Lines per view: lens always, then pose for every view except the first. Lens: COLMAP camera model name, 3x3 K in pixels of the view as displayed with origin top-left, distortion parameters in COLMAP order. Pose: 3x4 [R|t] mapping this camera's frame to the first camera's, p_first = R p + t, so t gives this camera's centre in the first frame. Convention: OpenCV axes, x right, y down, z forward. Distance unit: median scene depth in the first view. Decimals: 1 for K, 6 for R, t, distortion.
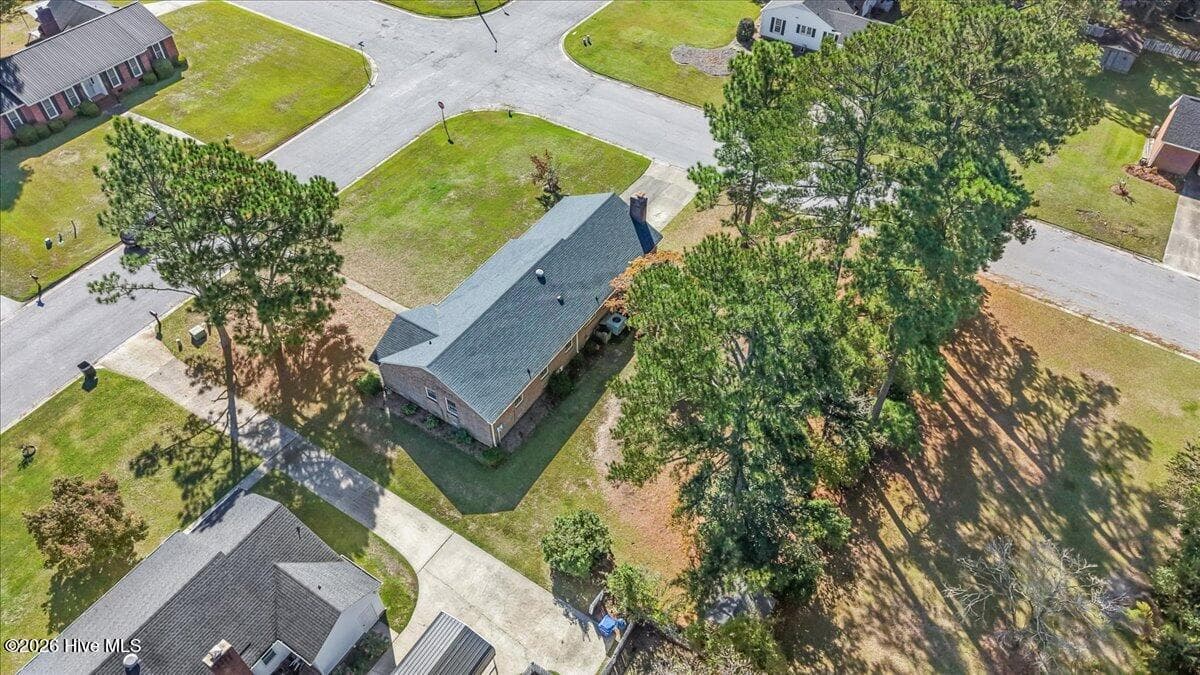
lens RADIAL K [[795.9, 0, 597.5], [0, 795.9, 333.1], [0, 0, 1]] dist [0.043835, -0.047641]
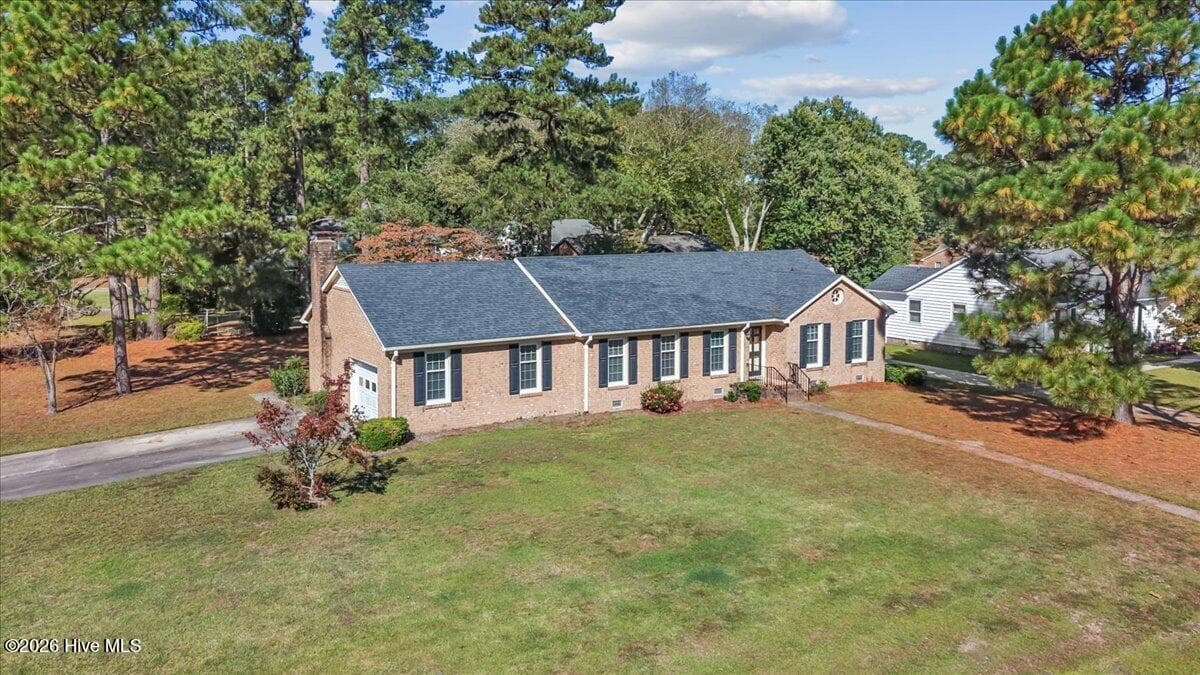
lens RADIAL K [[951.6, 0, 576.5], [0, 951.6, 292.1], [0, 0, 1]] dist [0.000767, -0.001895]
pose [[-0.902911, -0.039021, 0.428054, -0.368601], [0.316192, 0.614297, 0.722954, -0.571070], [-0.291162, 0.788110, -0.542317, 1.419781]]
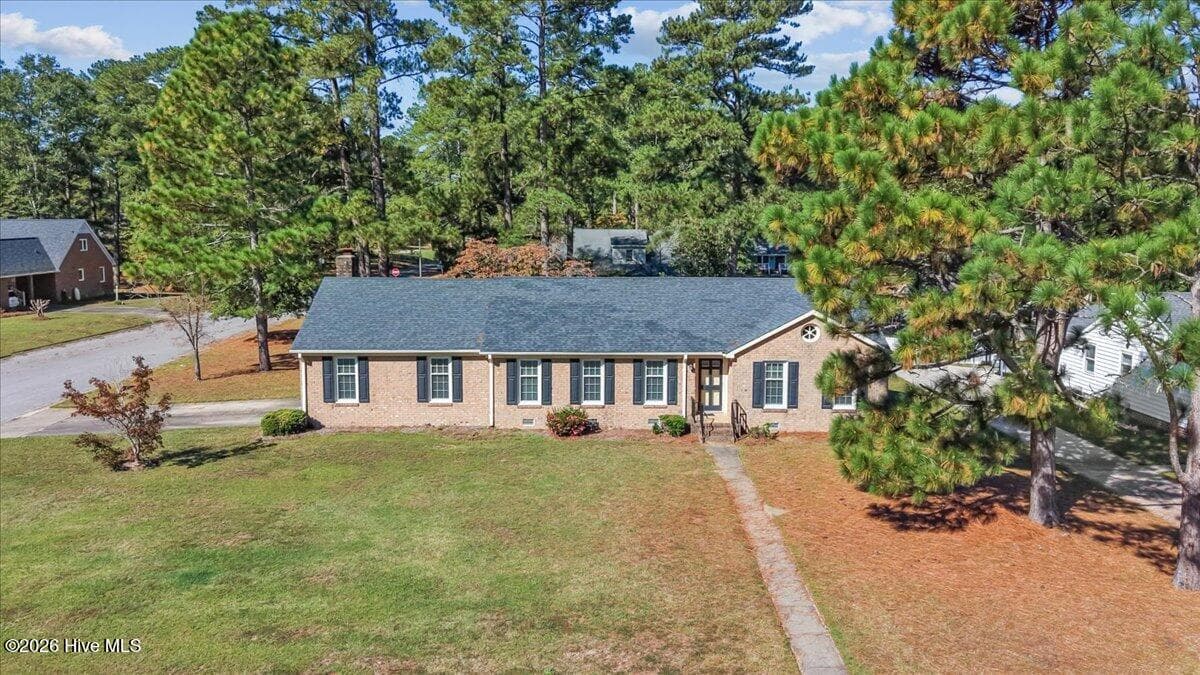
lens RADIAL K [[924.8, 0, 635.9], [0, 924.8, 309.4], [0, 0, 1]] dist [0.052202, -0.119805]
pose [[-0.579098, -0.087794, 0.810517, -0.667316], [0.596575, 0.631963, 0.494694, -0.387488], [-0.555648, 0.770010, -0.313593, 1.233876]]
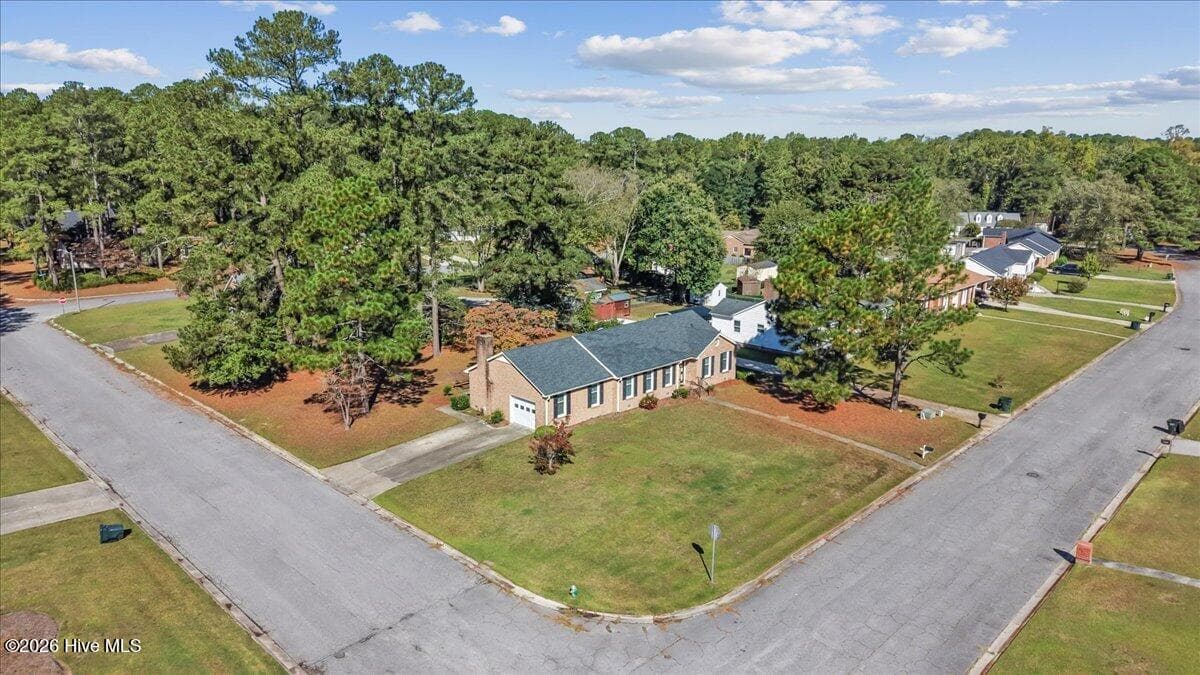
lens RADIAL K [[795.9, 0, 597.5], [0, 795.9, 333.1], [0, 0, 1]] dist [0.043835, -0.047641]
pose [[-0.980404, -0.051828, 0.190057, -0.294580], [0.139793, 0.496723, 0.856577, -1.074765], [-0.138800, 0.866360, -0.479744, 1.583691]]
